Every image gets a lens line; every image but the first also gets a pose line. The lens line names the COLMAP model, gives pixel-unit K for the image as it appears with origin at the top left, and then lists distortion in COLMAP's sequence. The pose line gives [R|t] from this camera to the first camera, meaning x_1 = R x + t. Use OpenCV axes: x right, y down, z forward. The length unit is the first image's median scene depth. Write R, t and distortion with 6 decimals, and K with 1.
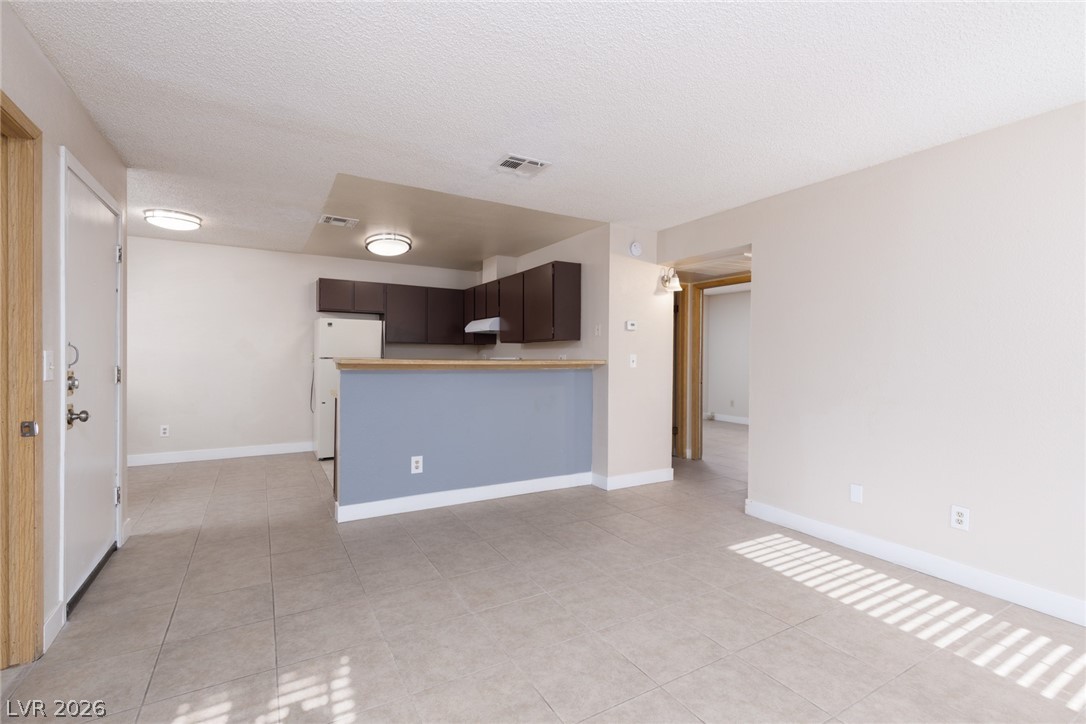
lens RADIAL K [[486.9, 0, 543.1], [0, 486.9, 357.5], [0, 0, 1]] dist [0.011030, -0.000854]
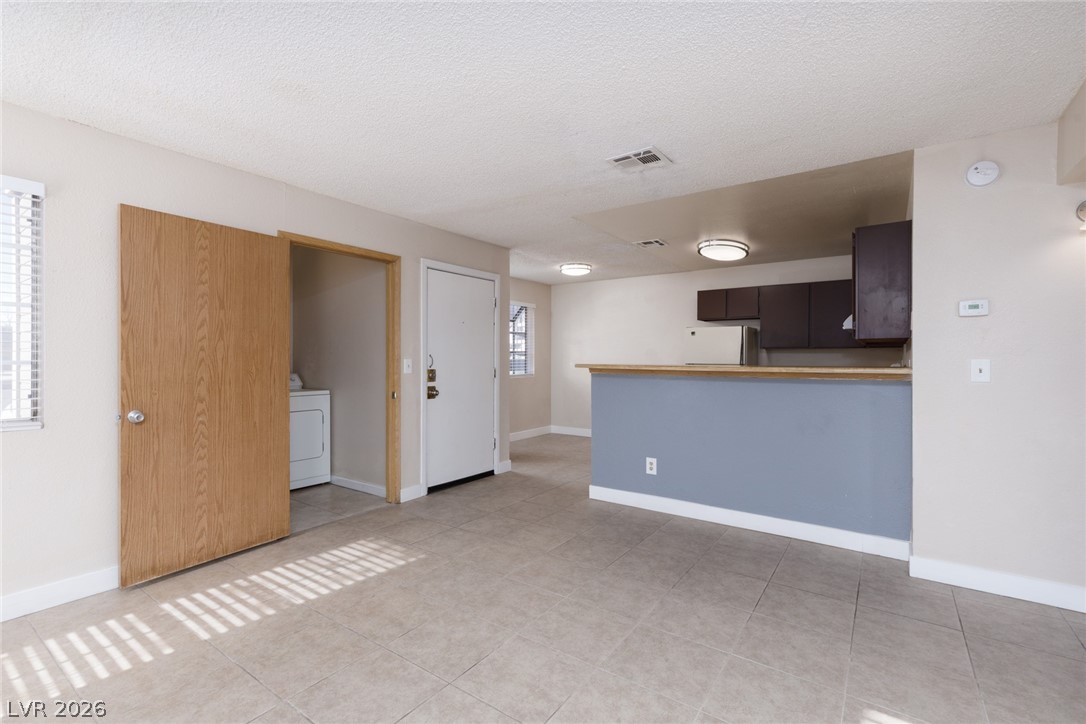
lens RADIAL K [[486.9, 0, 543.1], [0, 486.9, 357.5], [0, 0, 1]] dist [0.011030, -0.000854]
pose [[0.413936, -0.011041, -0.910239, 0.808221], [-0.003338, 0.999901, -0.013647, 0.003889], [0.910300, 0.008687, 0.413858, 0.483041]]
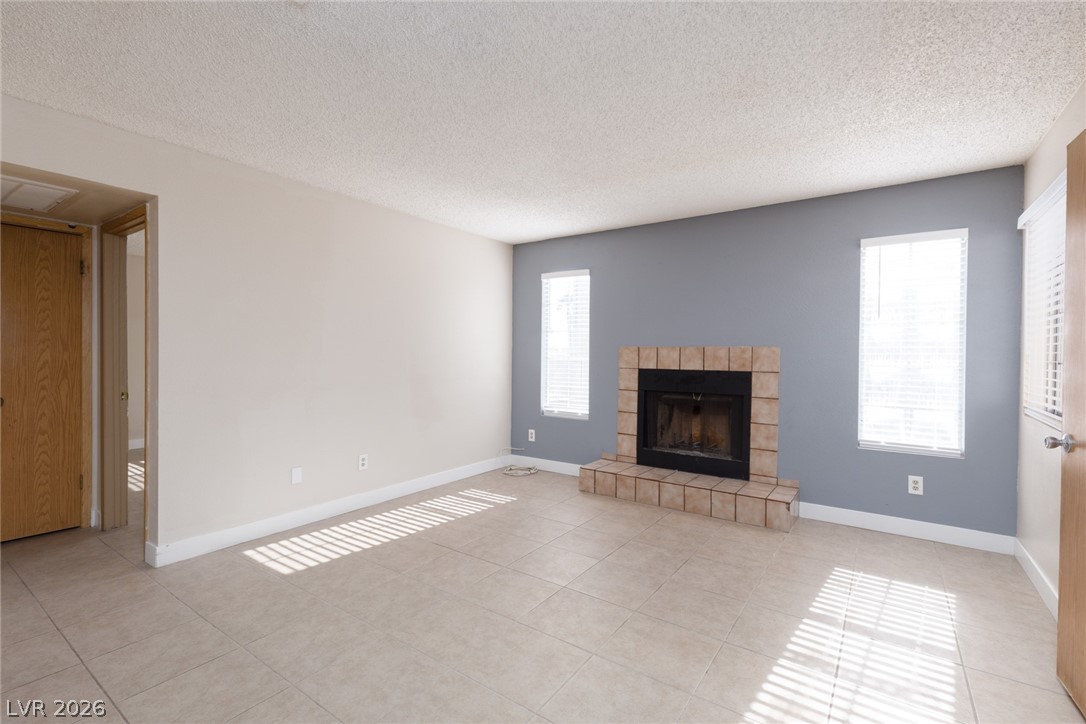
lens RADIAL K [[486.9, 0, 543.1], [0, 486.9, 357.5], [0, 0, 1]] dist [0.011030, -0.000854]
pose [[-0.414644, -0.021641, 0.909726, -0.655424], [-0.009372, 0.999766, 0.019511, -0.016121], [-0.909935, -0.000436, -0.414750, 1.060915]]
